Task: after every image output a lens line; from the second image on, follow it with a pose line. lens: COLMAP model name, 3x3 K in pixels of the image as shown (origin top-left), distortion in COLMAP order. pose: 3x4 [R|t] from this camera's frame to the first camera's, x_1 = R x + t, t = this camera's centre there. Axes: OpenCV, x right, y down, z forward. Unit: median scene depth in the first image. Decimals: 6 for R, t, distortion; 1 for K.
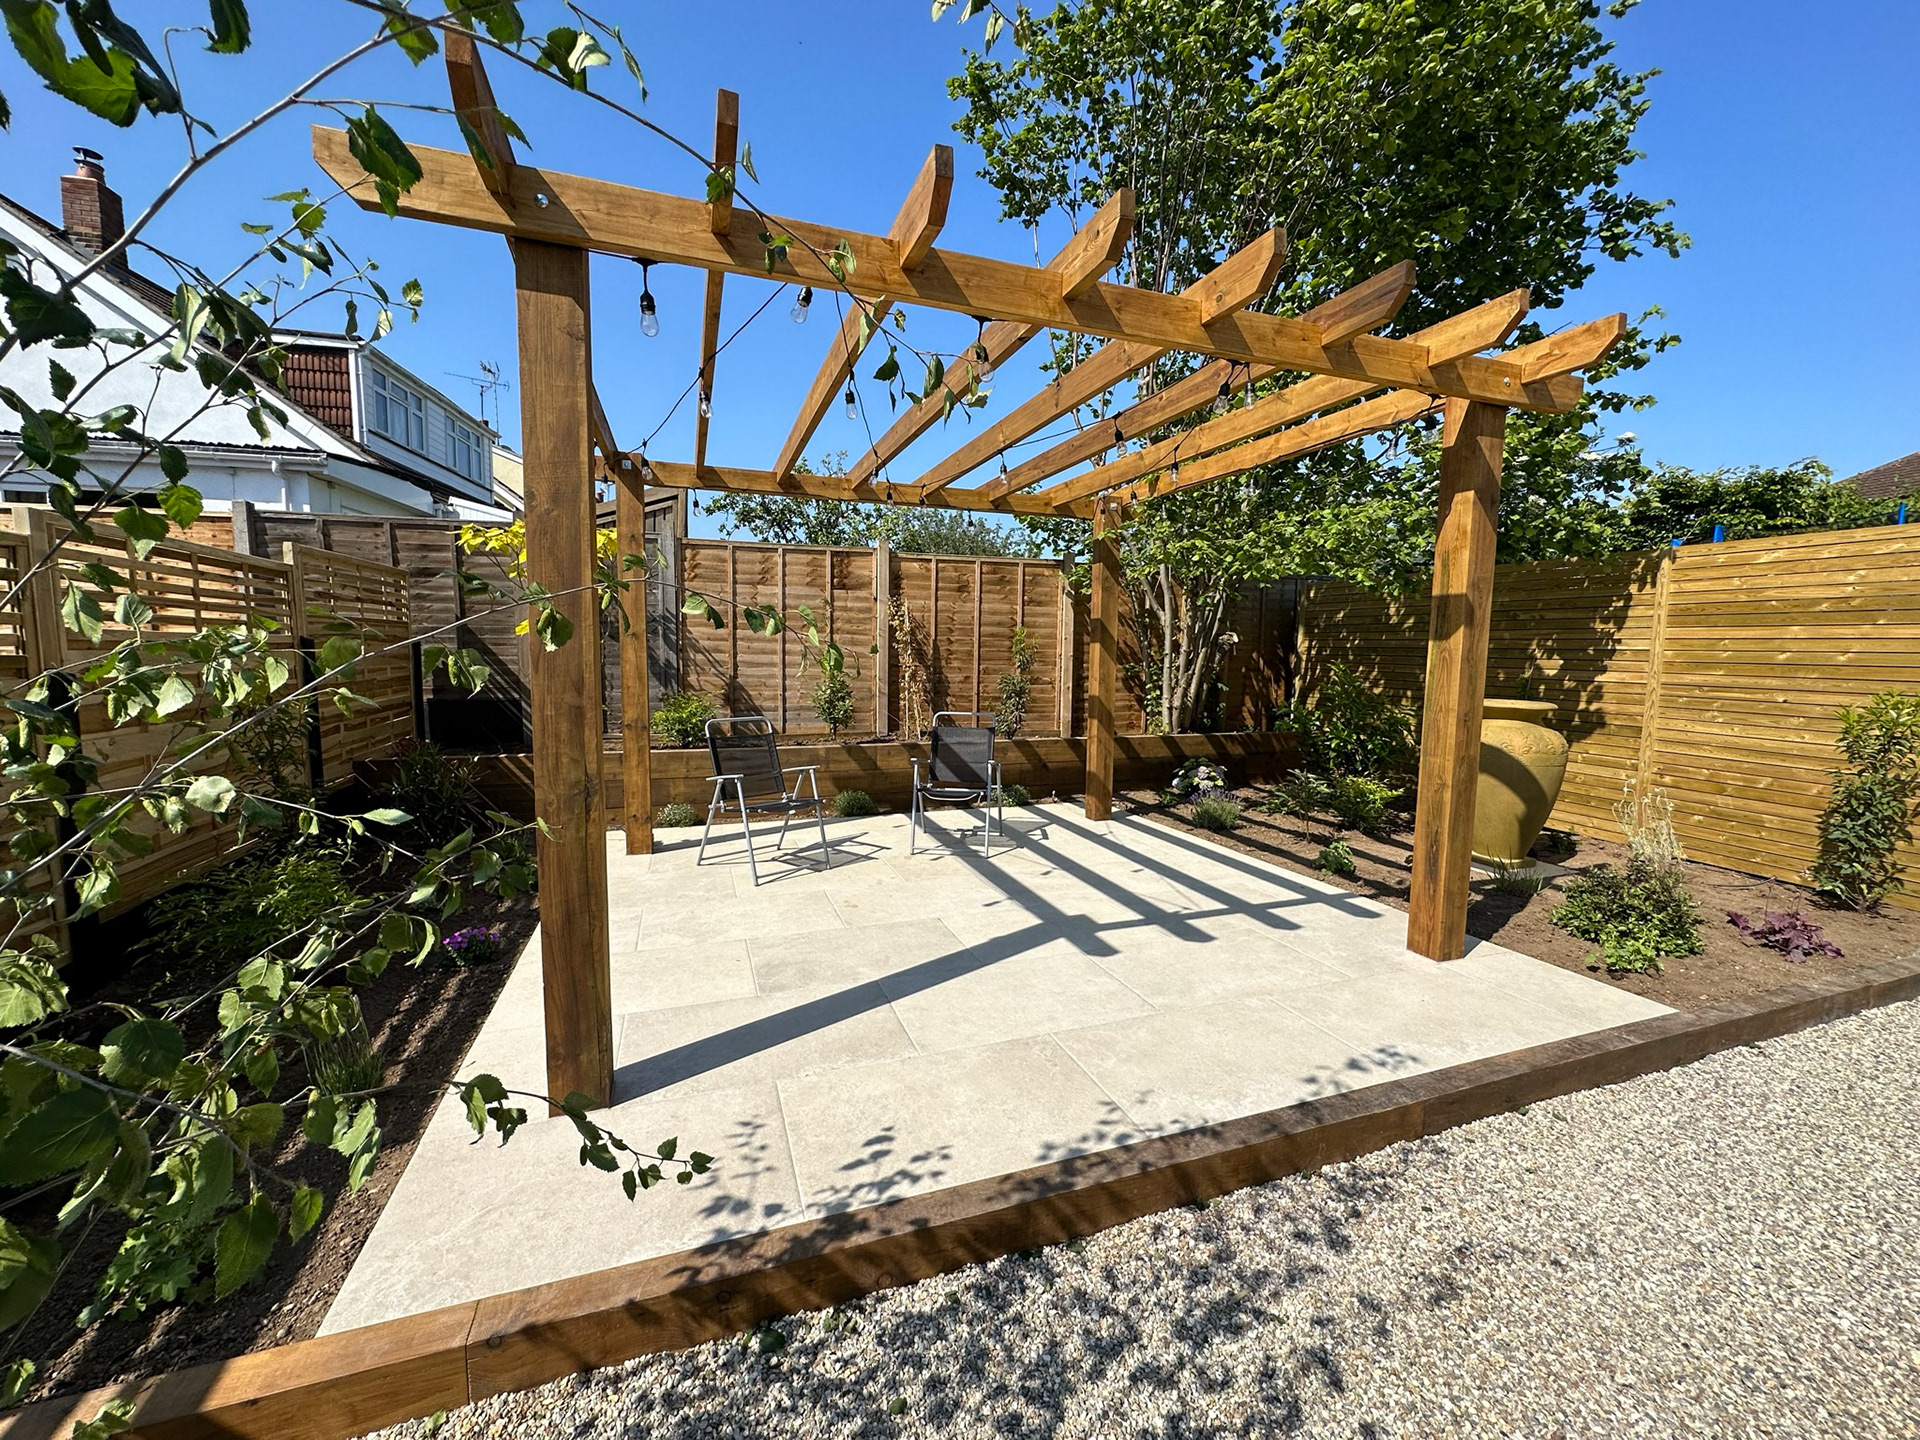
lens RADIAL K [[764.1, 0, 957.9], [0, 764.1, 709.8], [0, 0, 1]] dist [0.001512, 0.000245]
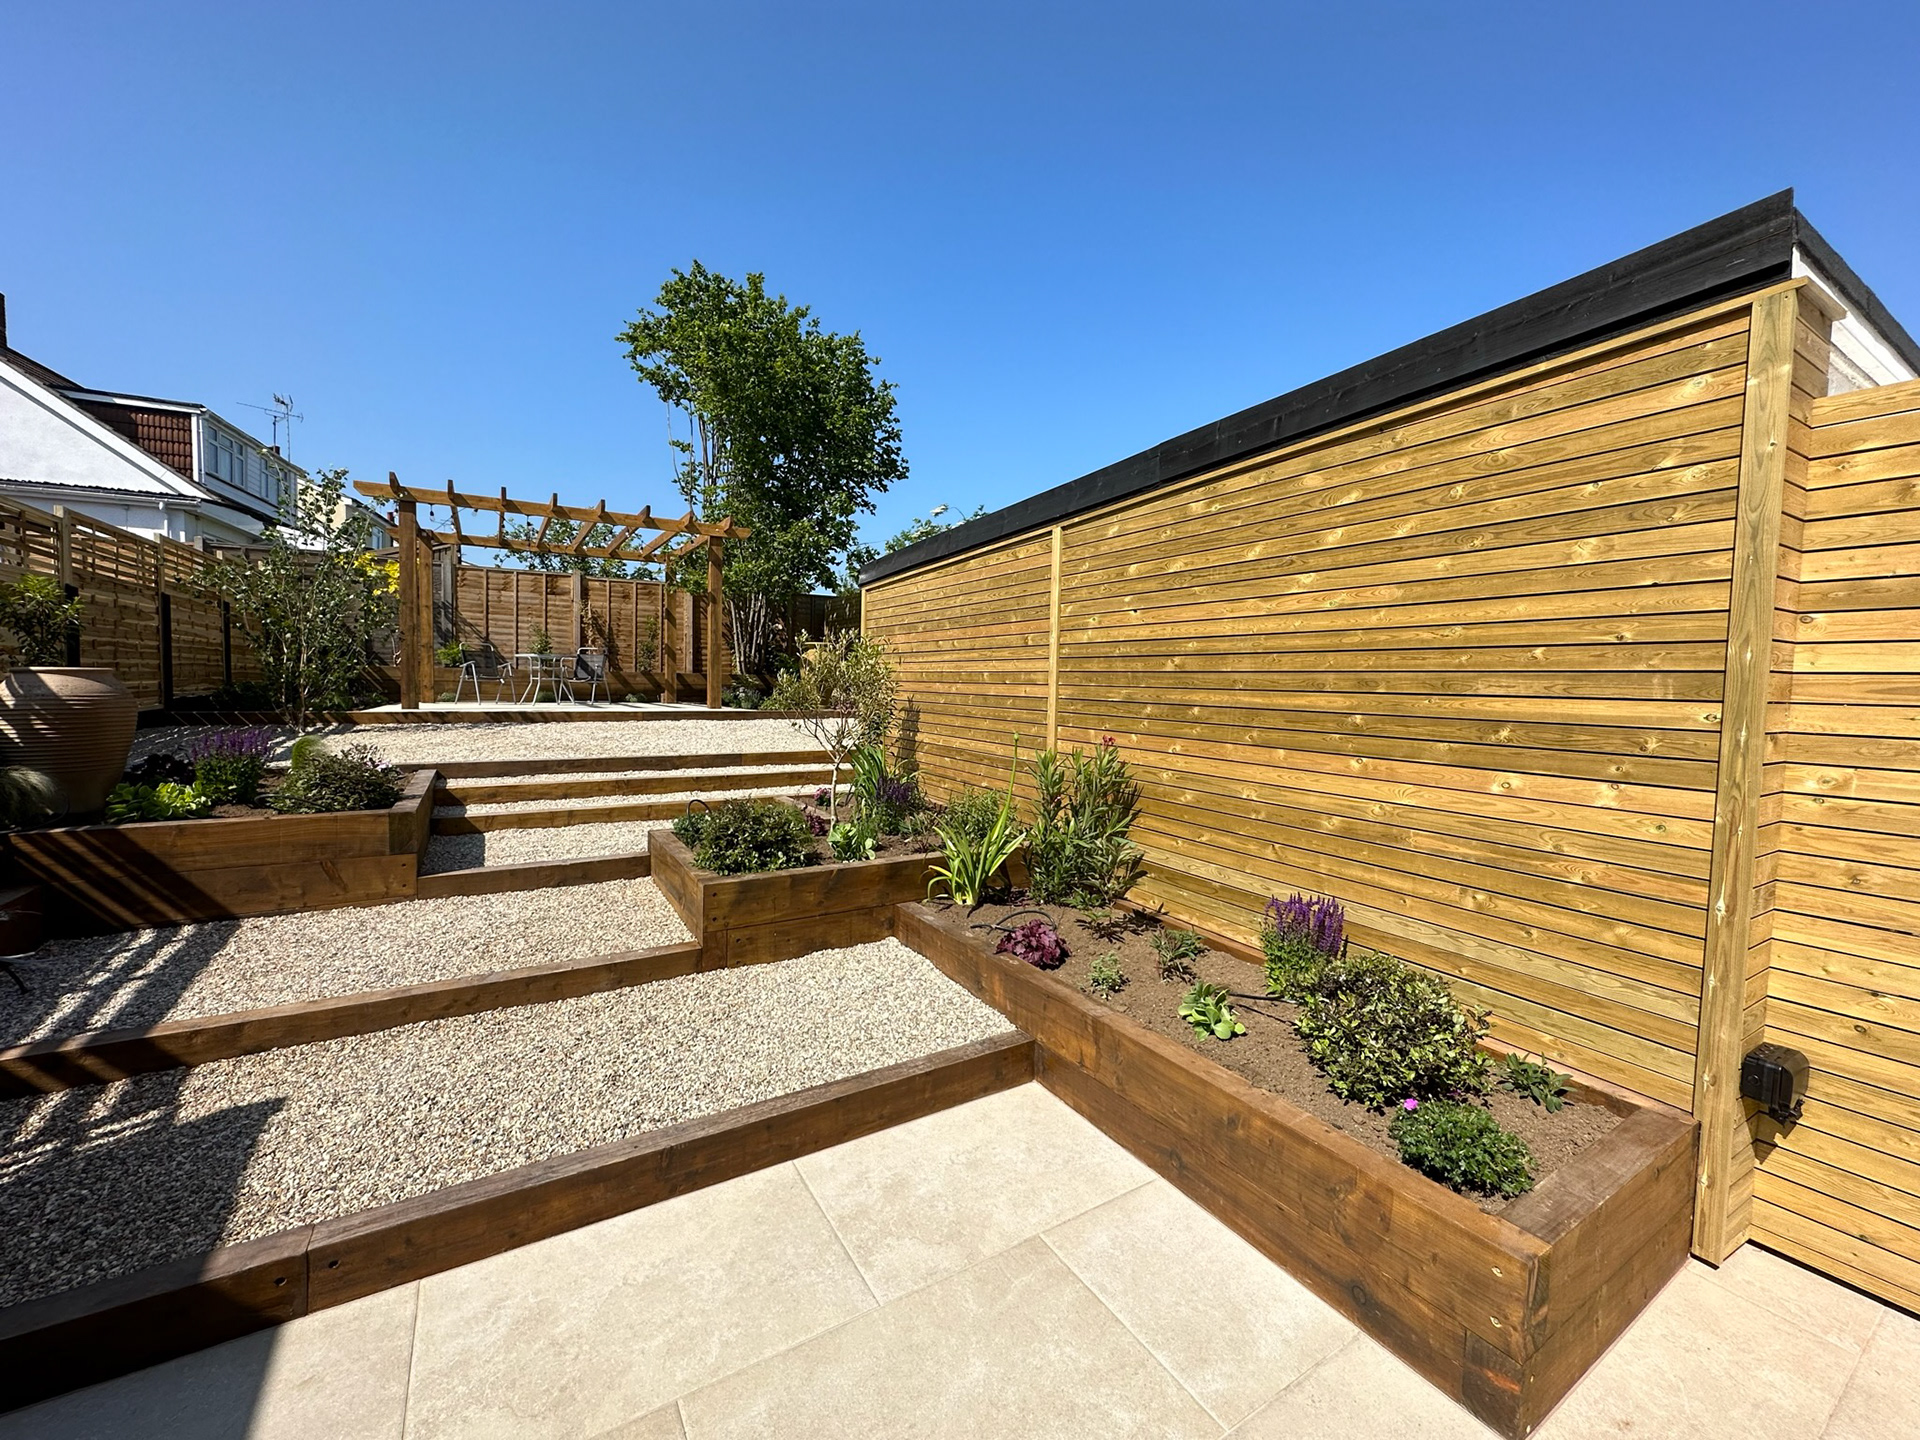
lens RADIAL K [[760.0, 0, 957.6], [0, 760.0, 716.1], [0, 0, 1]] dist [-0.001496, -0.000185]
pose [[0.977964, -0.003066, 0.208753, 0.423665], [0.009757, 0.999471, -0.031028, 0.203525], [-0.208547, 0.032381, 0.977476, -0.999204]]
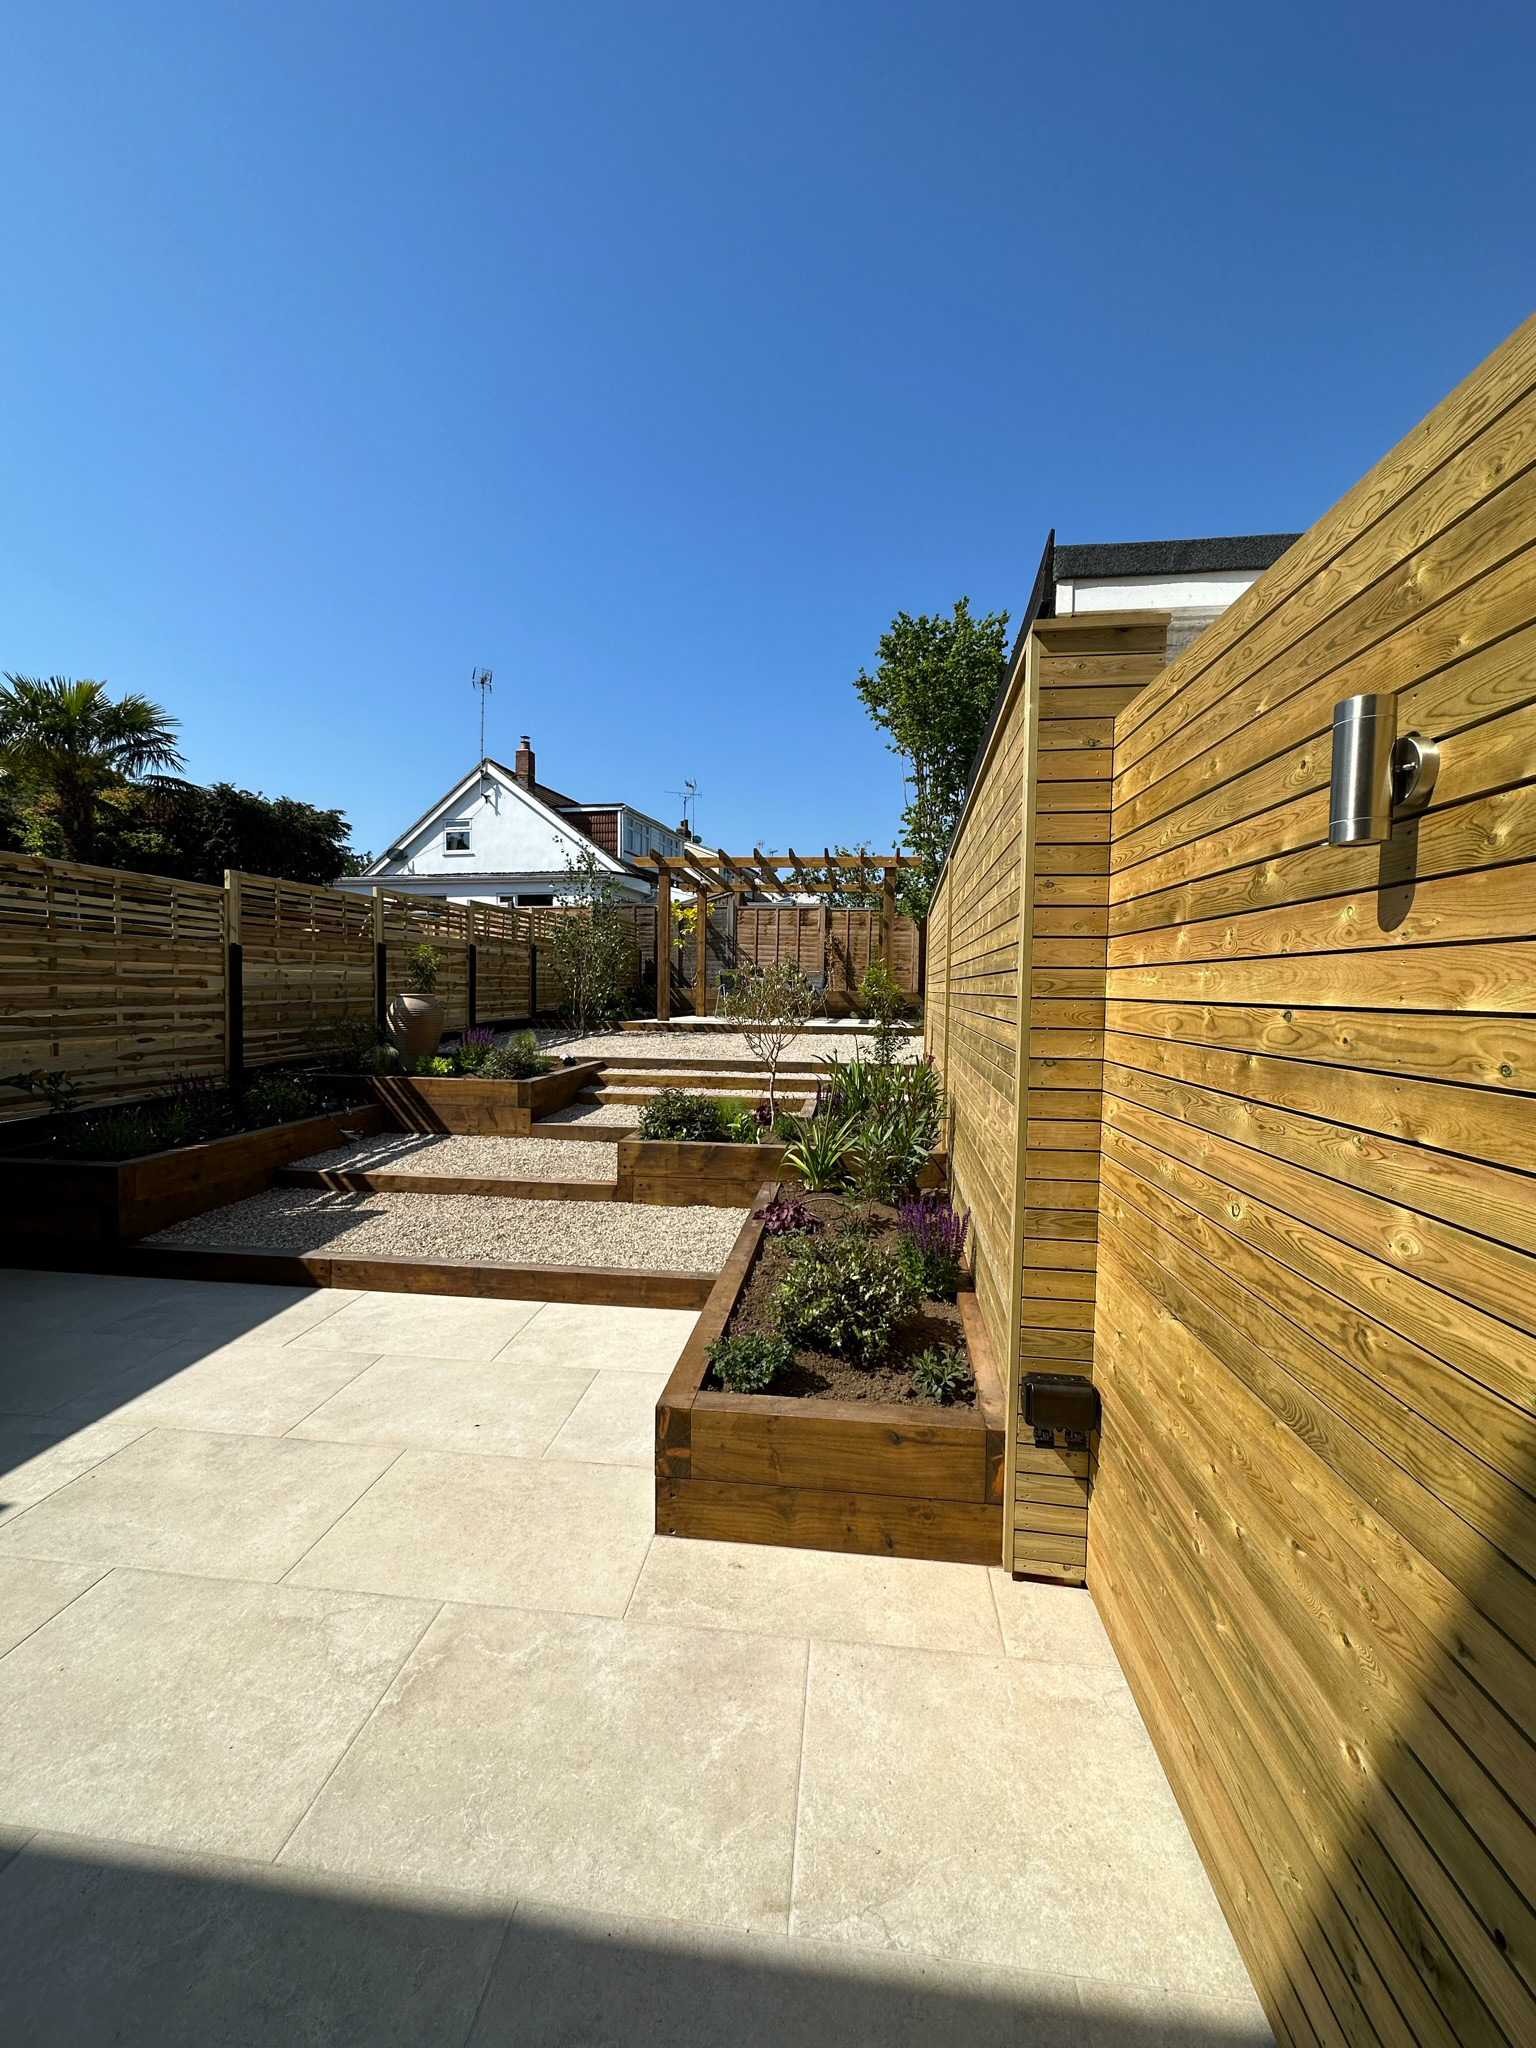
lens RADIAL K [[810.6, 0, 768.0], [0, 810.6, 1024.0], [0, 0, 1]] dist [-0.001496, -0.000185]
pose [[0.897541, 0.019188, -0.440513, 0.773848], [-0.038709, 0.998624, -0.035371, 0.206122], [0.439228, 0.048799, 0.897049, -1.094840]]
